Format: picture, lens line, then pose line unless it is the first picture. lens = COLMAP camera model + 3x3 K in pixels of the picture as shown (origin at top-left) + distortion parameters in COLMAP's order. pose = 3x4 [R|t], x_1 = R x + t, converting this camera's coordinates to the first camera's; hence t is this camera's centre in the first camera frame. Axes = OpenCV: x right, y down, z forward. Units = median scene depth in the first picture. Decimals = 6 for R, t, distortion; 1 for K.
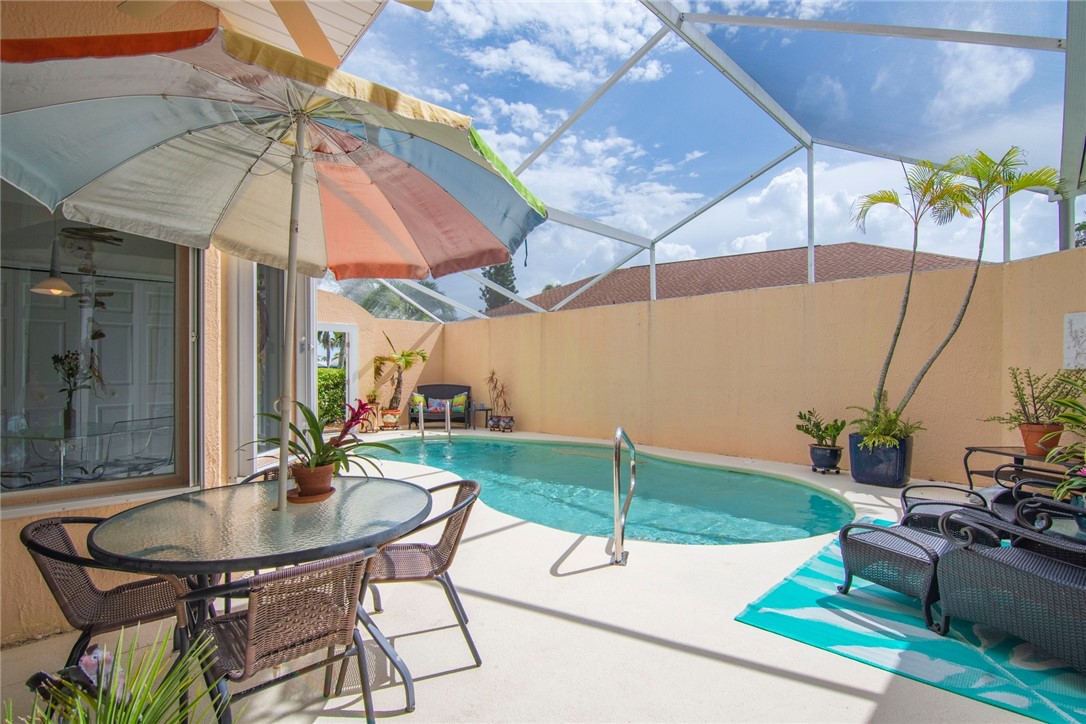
lens RADIAL K [[530.5, 0, 538.4], [0, 530.5, 368.9], [0, 0, 1]] dist [-0.004387, -0.001376]
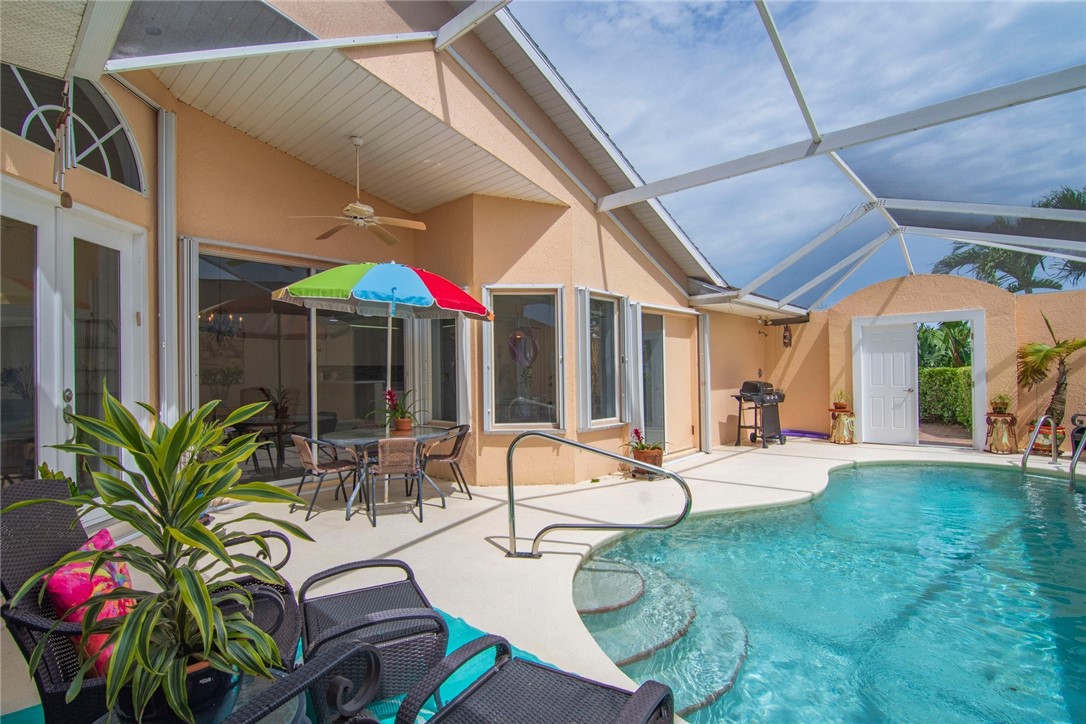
lens RADIAL K [[530.5, 0, 538.4], [0, 530.5, 368.9], [0, 0, 1]] dist [-0.004387, -0.001376]
pose [[0.025614, -0.003706, -0.999665, 0.415625], [0.009395, 0.999950, -0.003467, -0.000502], [0.999628, -0.009304, 0.025648, 0.355453]]
